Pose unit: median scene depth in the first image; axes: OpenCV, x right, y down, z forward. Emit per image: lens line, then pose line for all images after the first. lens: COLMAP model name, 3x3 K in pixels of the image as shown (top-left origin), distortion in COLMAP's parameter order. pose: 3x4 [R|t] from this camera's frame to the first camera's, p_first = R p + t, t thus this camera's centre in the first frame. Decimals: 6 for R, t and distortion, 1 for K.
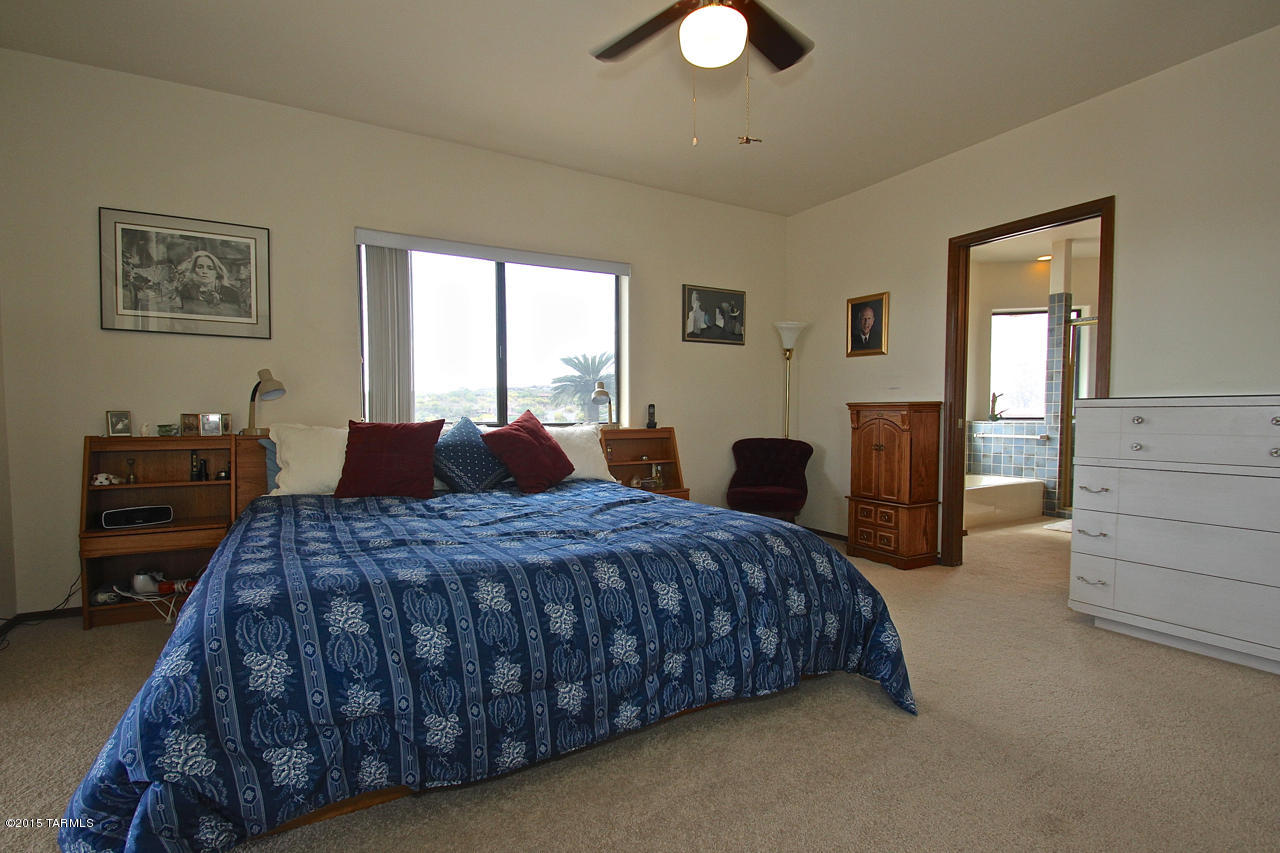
lens RADIAL K [[595.4, 0, 631.7], [0, 595.4, 444.0], [0, 0, 1]] dist [0.012755, -0.017856]
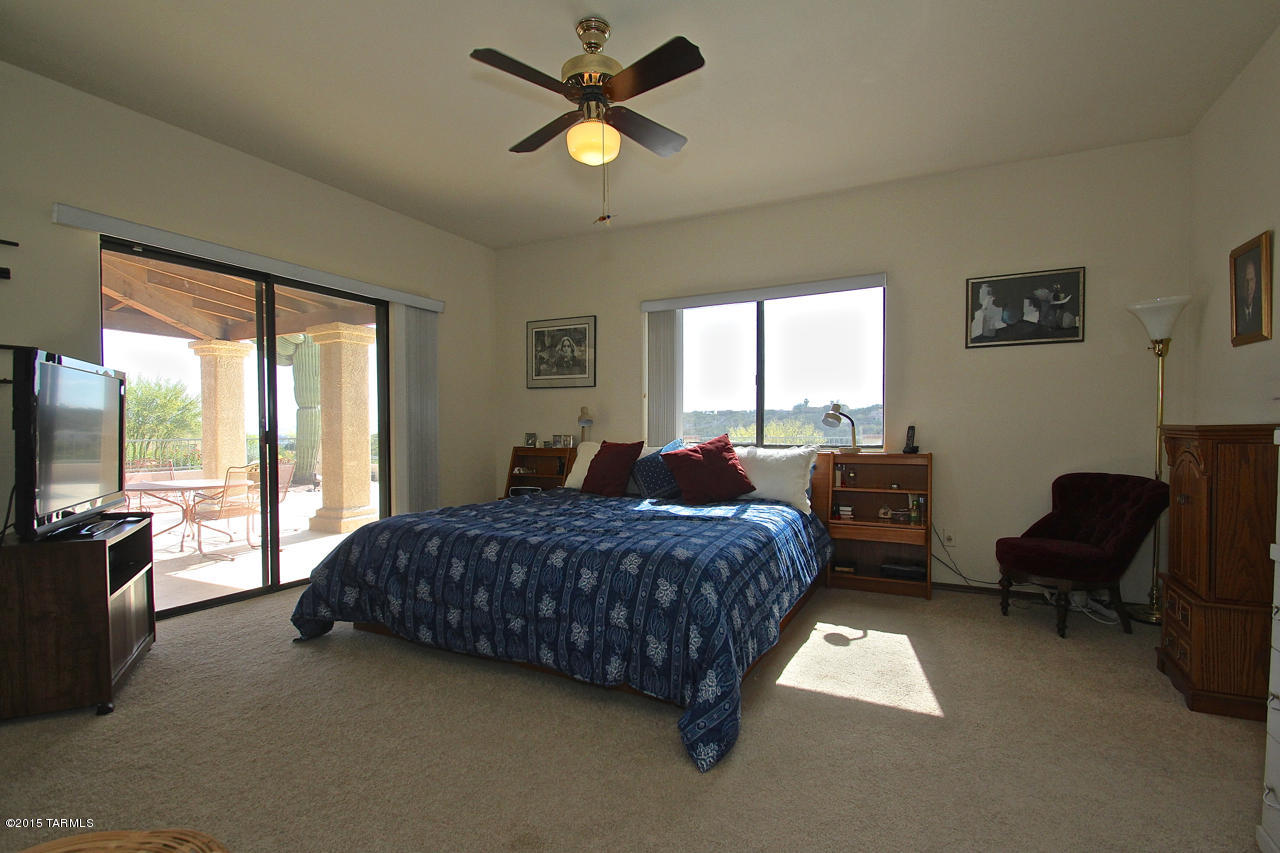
lens RADIAL K [[595.4, 0, 631.7], [0, 595.4, 444.0], [0, 0, 1]] dist [0.012755, -0.017856]
pose [[0.549801, 0.023432, -0.834967, 0.624886], [-0.039460, 0.999219, 0.002058, -0.029545], [0.834363, 0.031816, 0.550297, 0.202413]]
